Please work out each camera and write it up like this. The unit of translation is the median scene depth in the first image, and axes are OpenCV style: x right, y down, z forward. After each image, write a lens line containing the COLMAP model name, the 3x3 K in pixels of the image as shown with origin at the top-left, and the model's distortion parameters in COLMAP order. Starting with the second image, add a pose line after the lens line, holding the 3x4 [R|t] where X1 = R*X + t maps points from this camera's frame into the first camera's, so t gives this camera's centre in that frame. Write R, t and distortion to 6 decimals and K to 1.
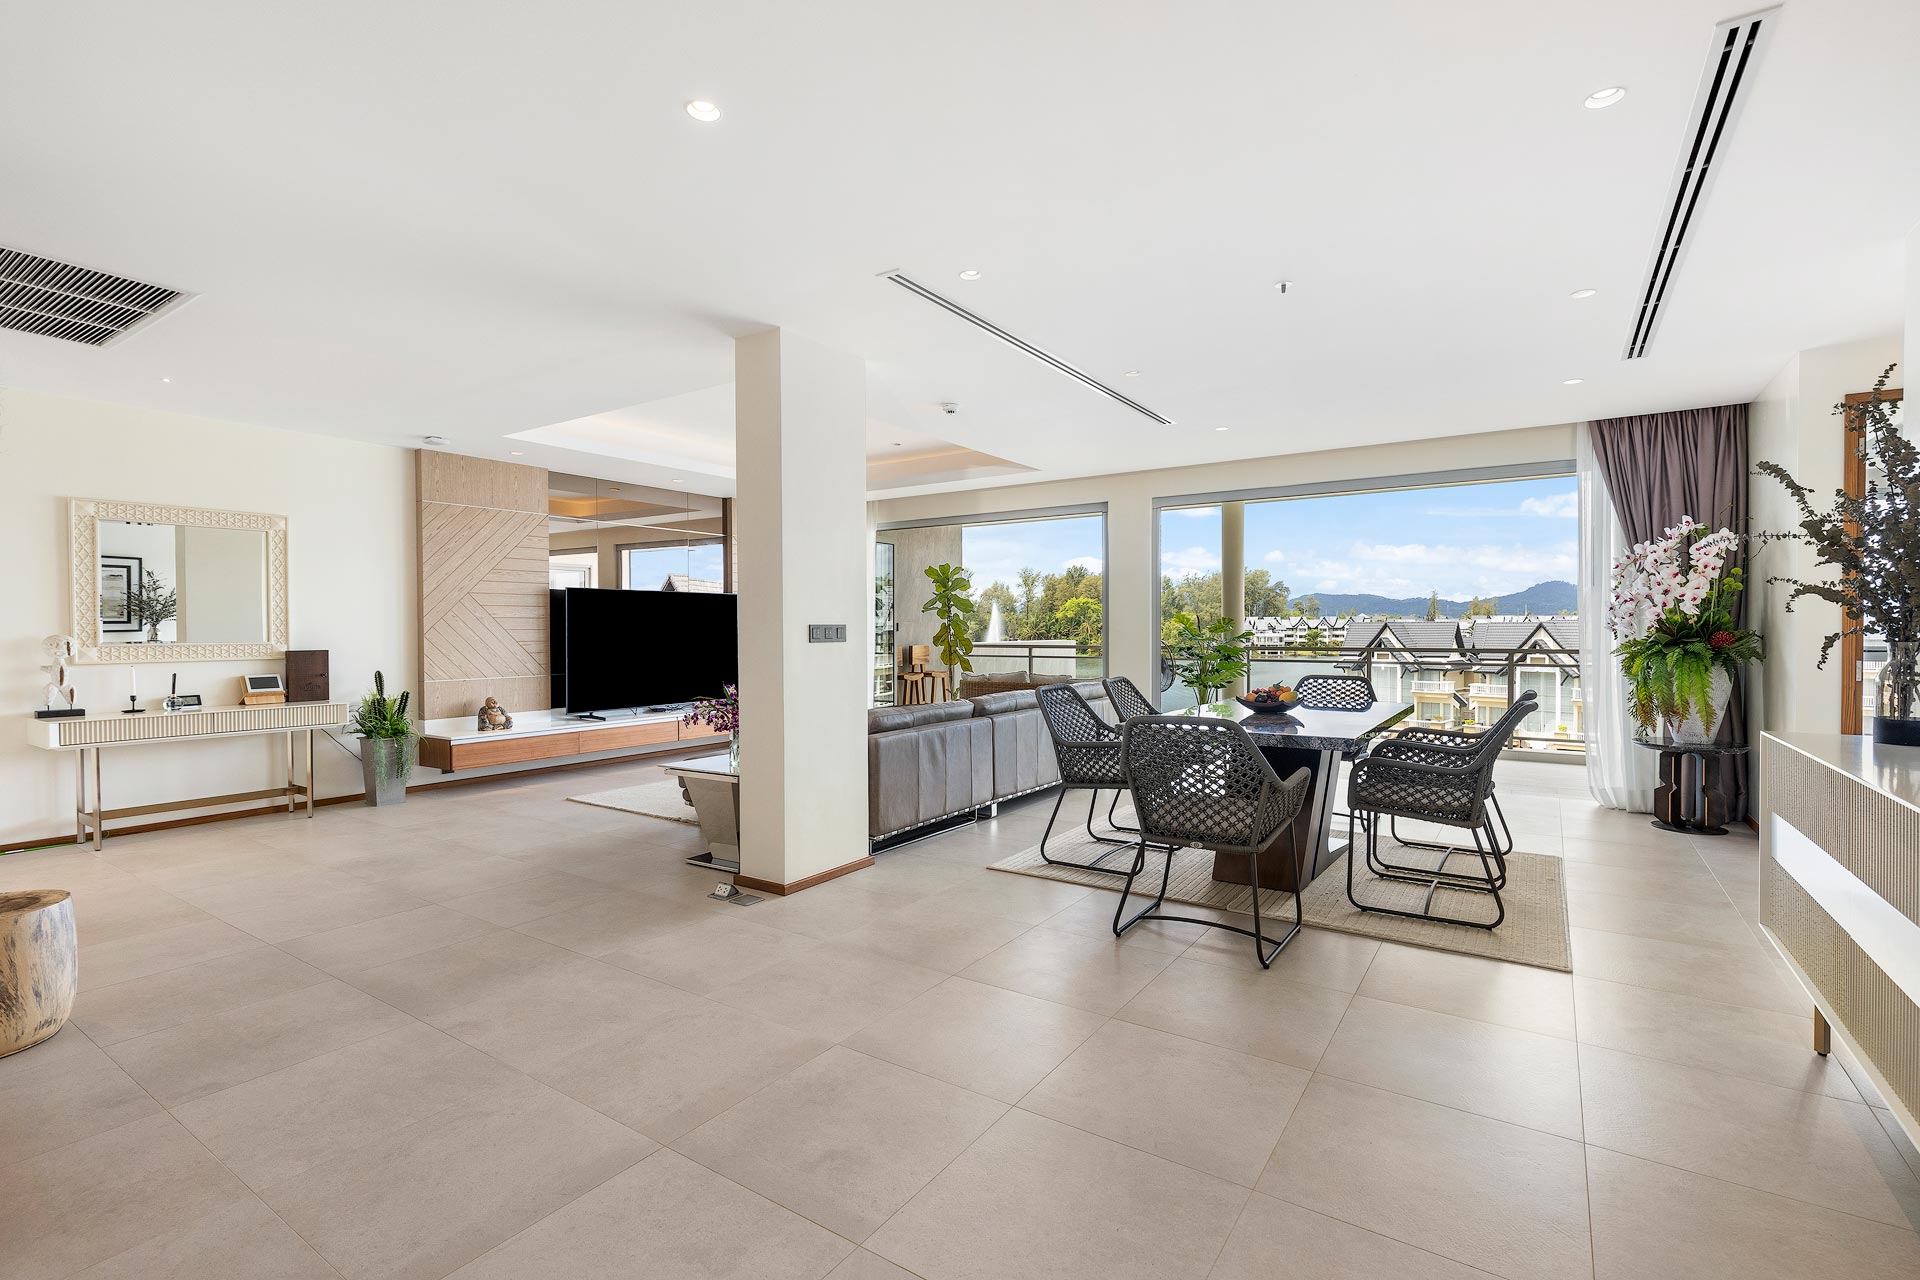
lens RADIAL K [[867.1, 0, 960.0], [0, 867.1, 640.0], [0, 0, 1]] dist [0.000338, 0.000311]
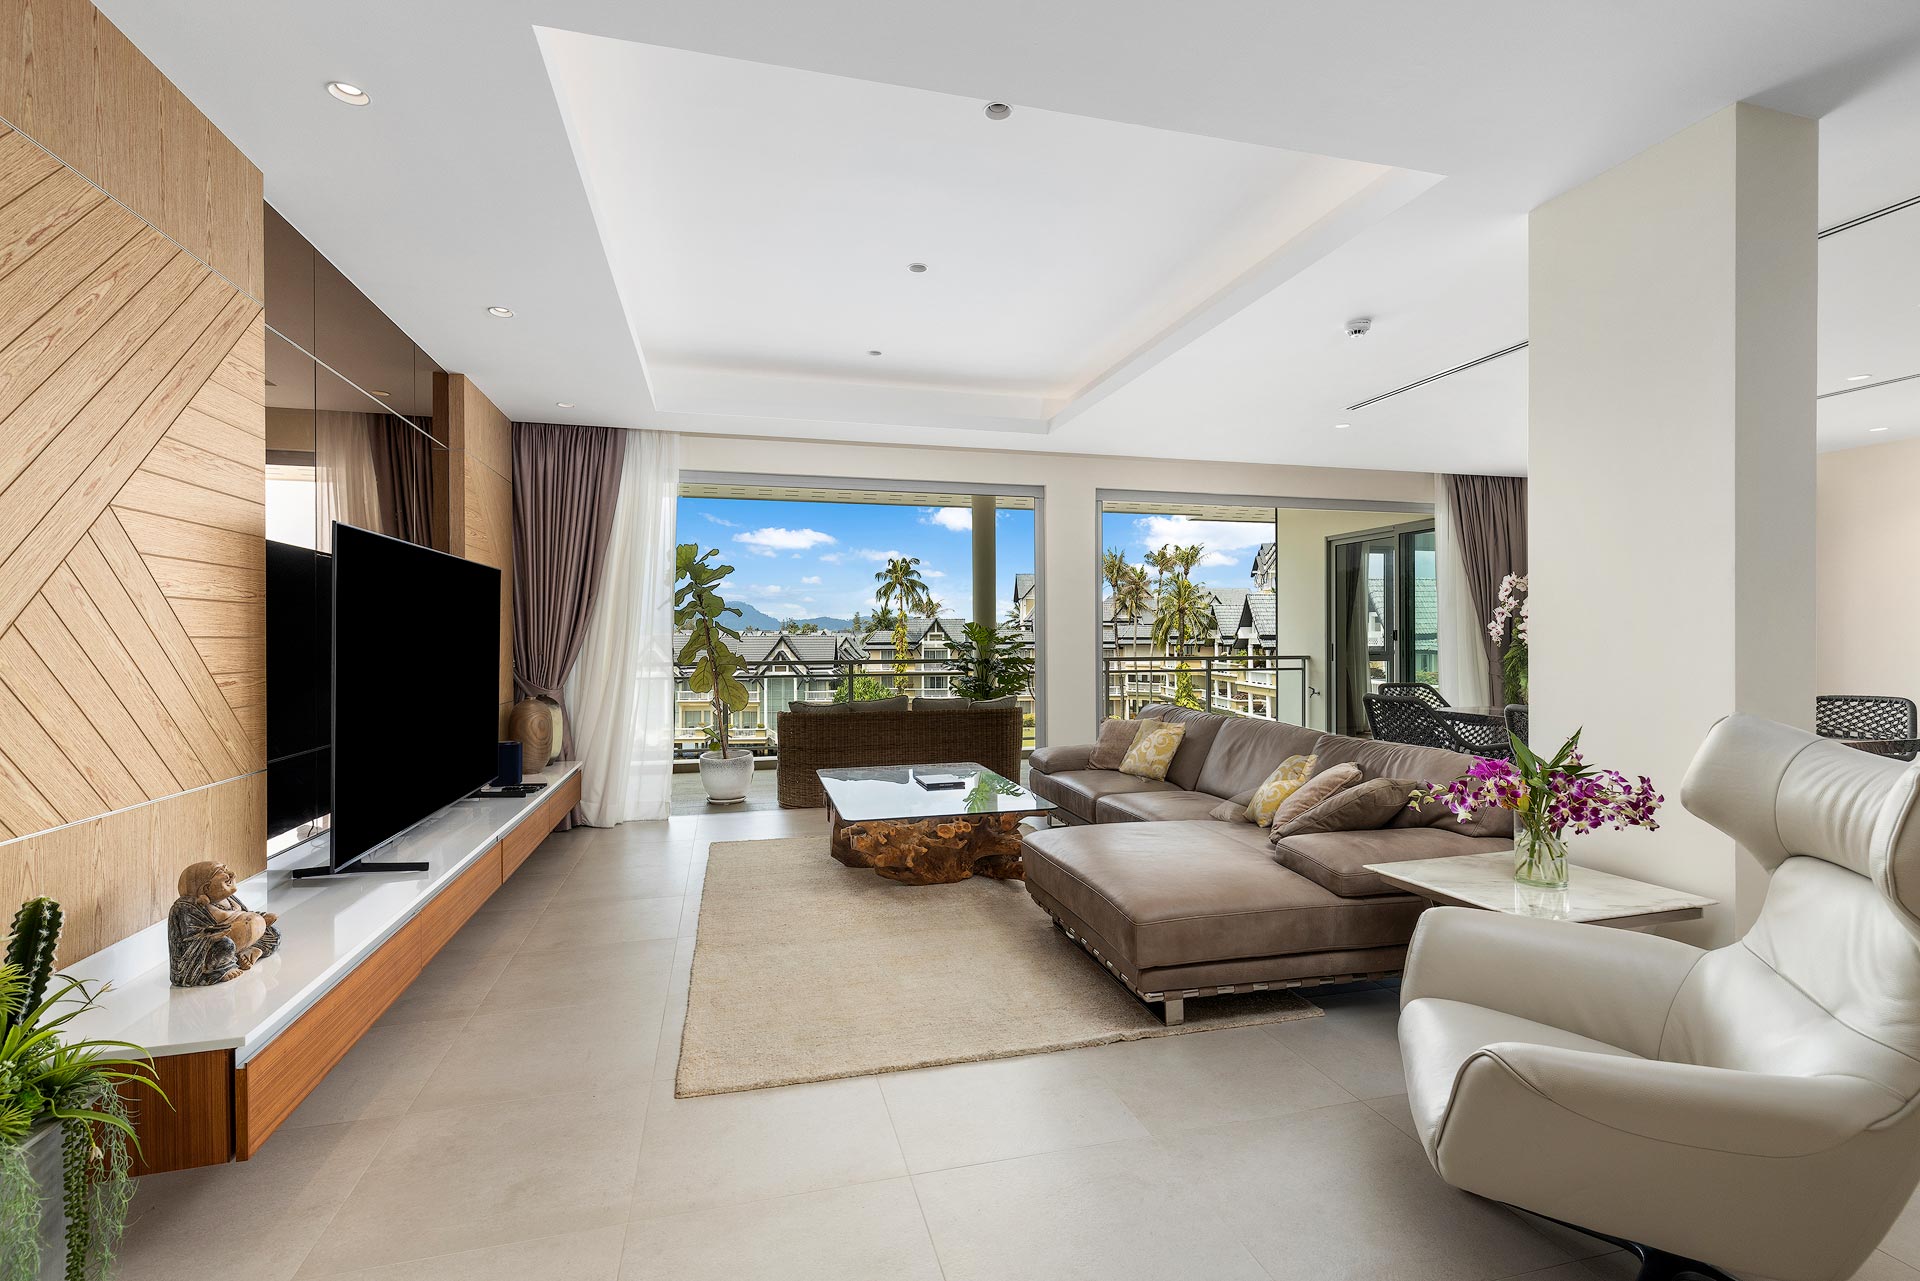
lens RADIAL K [[871.1, 0, 960.0], [0, 871.1, 640.5], [0, 0, 1]] dist [0.000131, -0.000024]
pose [[0.660175, 0.001041, 0.751111, -0.753089], [0.011834, 0.999861, -0.011787, -0.005525], [-0.751019, 0.016670, 0.660070, 0.756195]]
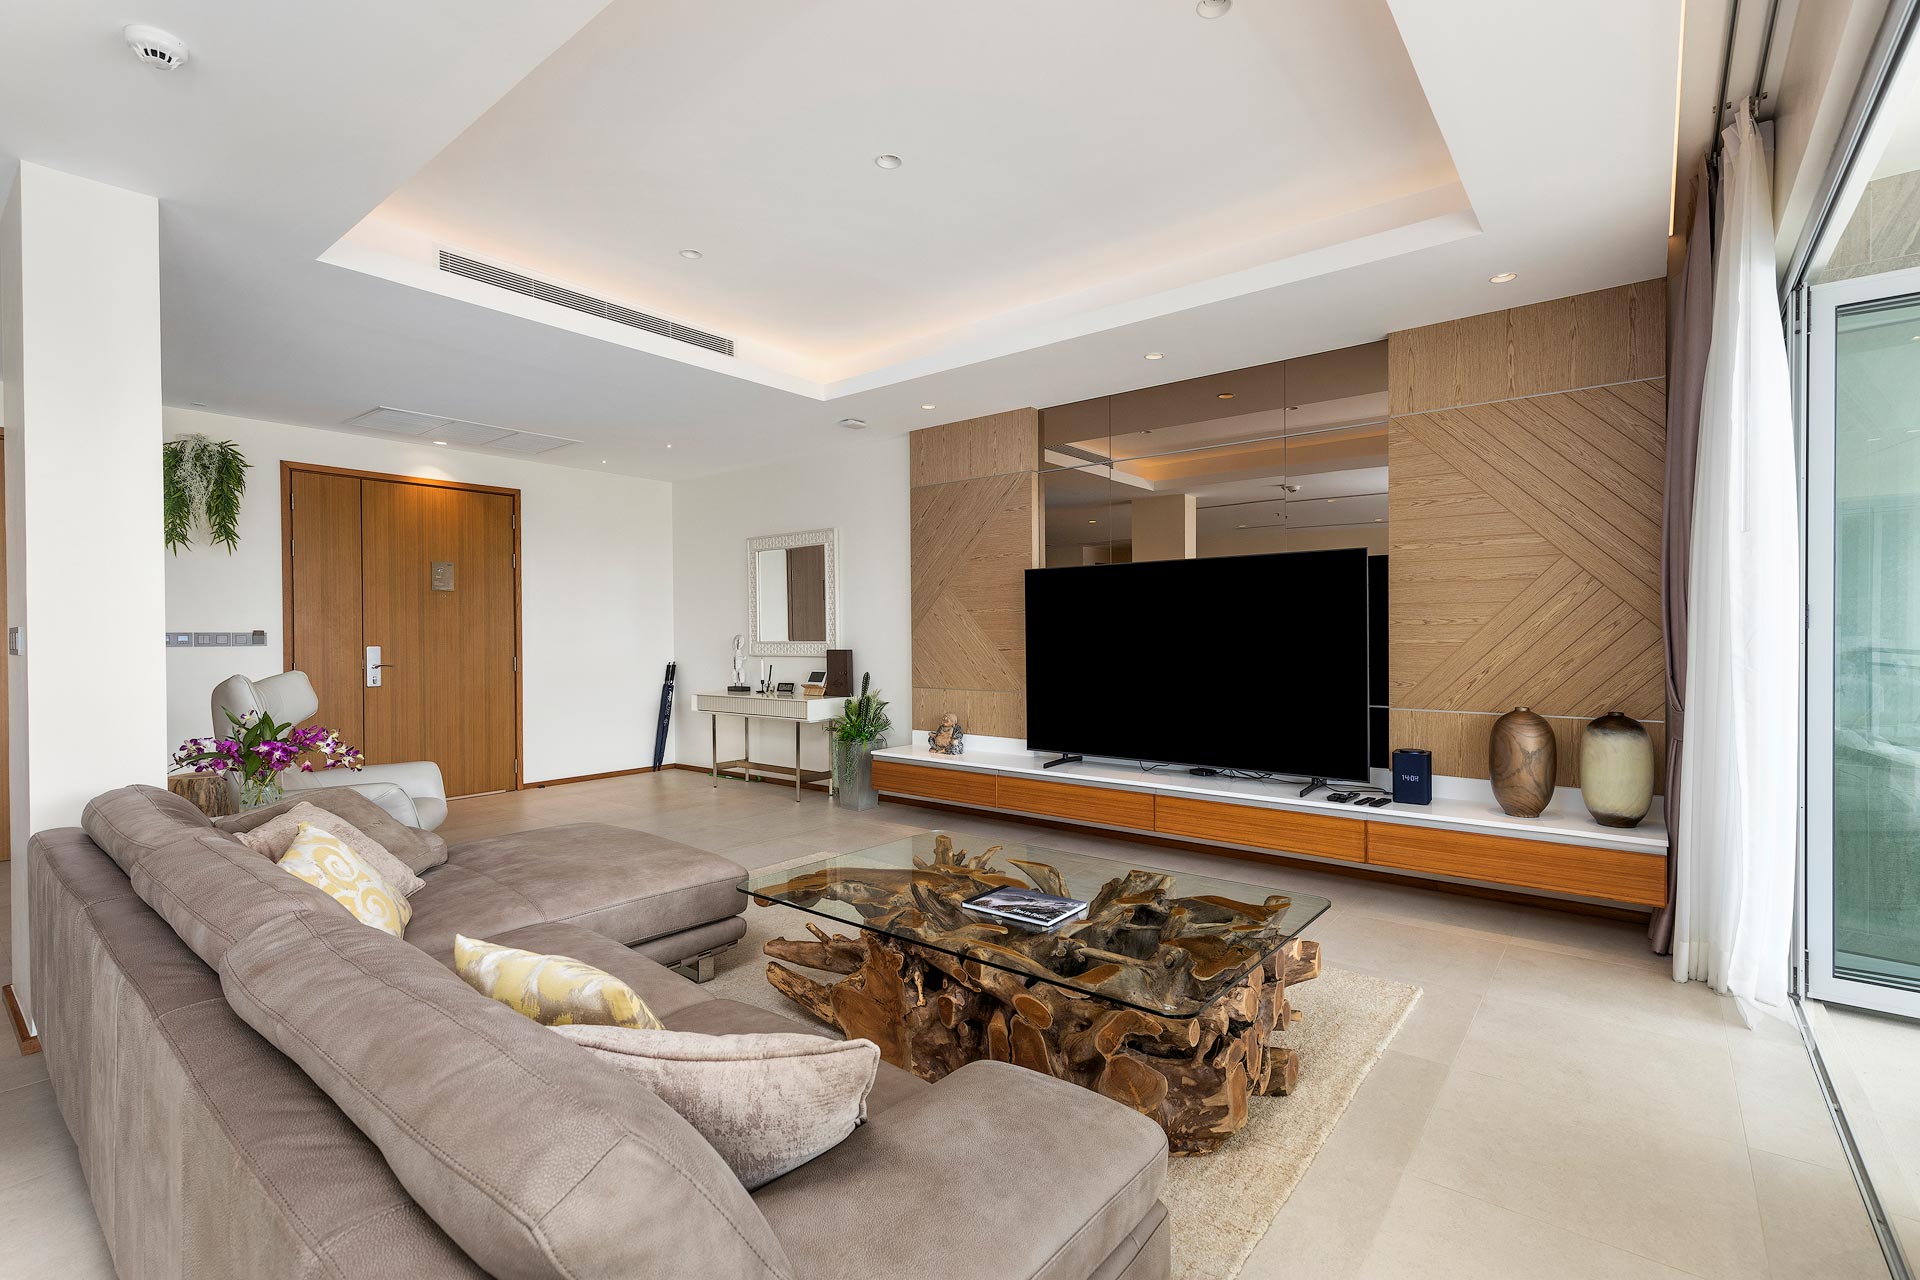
lens RADIAL K [[867.1, 0, 960.0], [0, 867.1, 640.0], [0, 0, 1]] dist [0.000338, 0.000311]
pose [[-0.080574, 0.011945, -0.996677, 0.334911], [-0.007952, 0.999889, 0.012626, -0.015354], [0.996717, 0.008943, -0.080470, 1.336733]]
